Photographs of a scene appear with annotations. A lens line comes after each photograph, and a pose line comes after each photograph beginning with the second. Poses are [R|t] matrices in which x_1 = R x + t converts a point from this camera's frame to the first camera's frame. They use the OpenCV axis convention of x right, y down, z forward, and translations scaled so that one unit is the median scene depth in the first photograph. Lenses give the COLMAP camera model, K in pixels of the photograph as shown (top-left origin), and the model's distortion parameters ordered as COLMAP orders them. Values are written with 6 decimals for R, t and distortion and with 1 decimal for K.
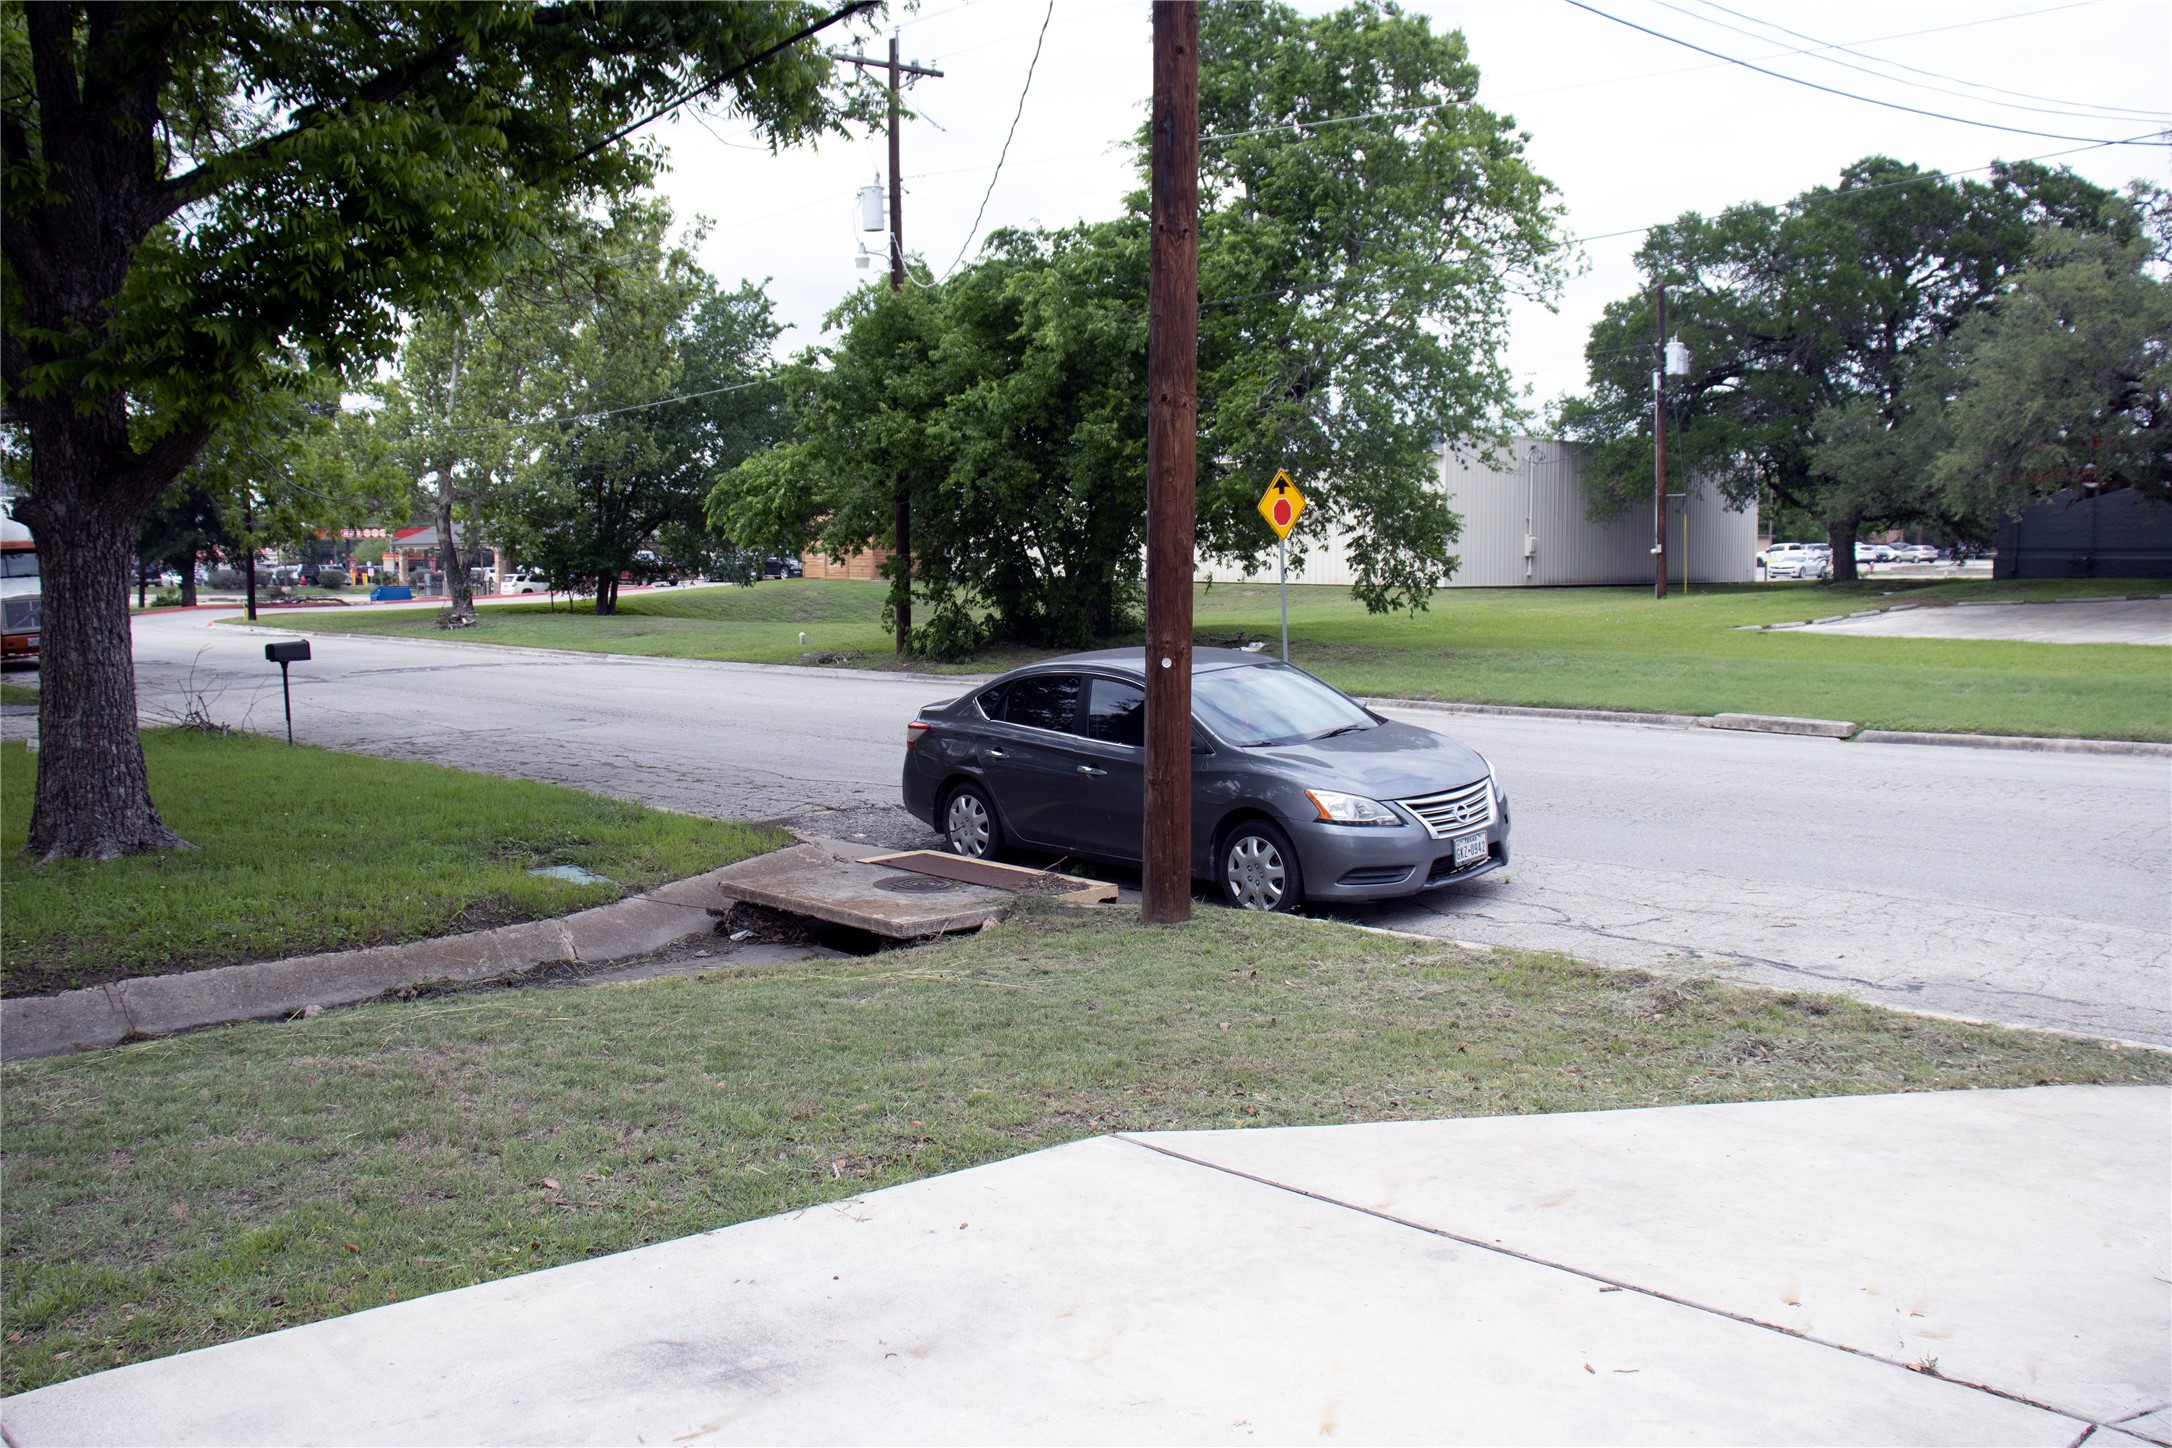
lens RADIAL K [[1777.3, 0, 1078.5], [0, 1777.3, 714.3], [0, 0, 1]] dist [-0.182167, 0.163957]
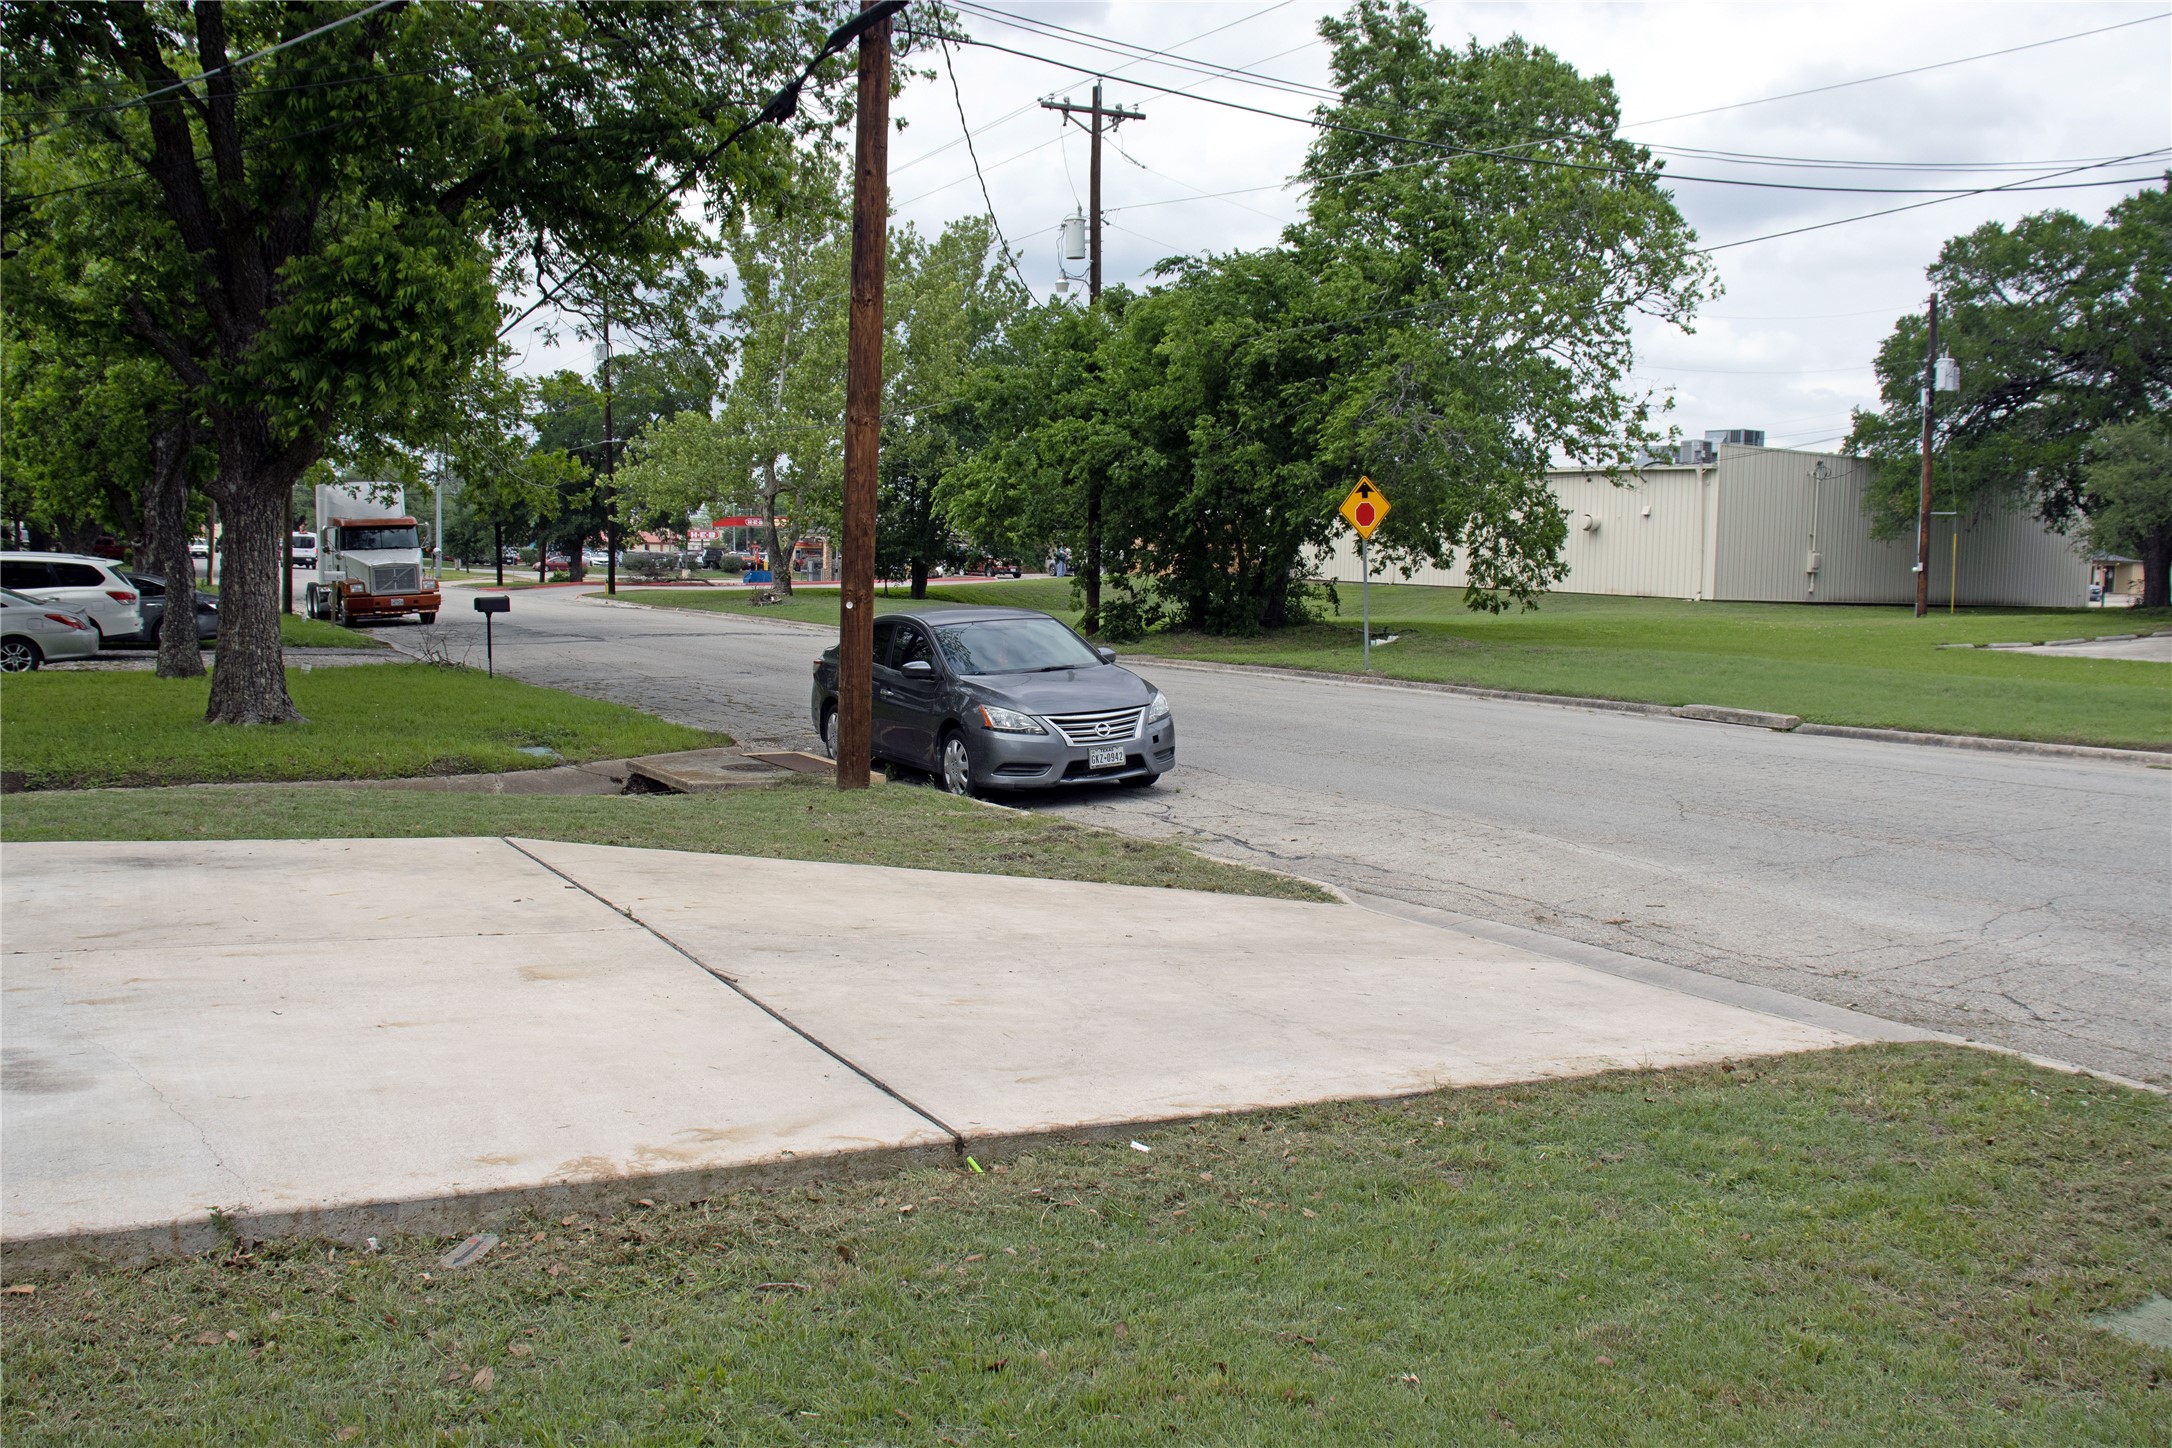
lens RADIAL K [[1777.3, 0, 1078.5], [0, 1777.3, 714.3], [0, 0, 1]] dist [-0.182167, 0.163957]
pose [[0.972389, 0.045156, -0.228957, 0.178406], [-0.045764, 0.998949, 0.002656, 0.014669], [0.228837, 0.007895, 0.973433, -0.107412]]
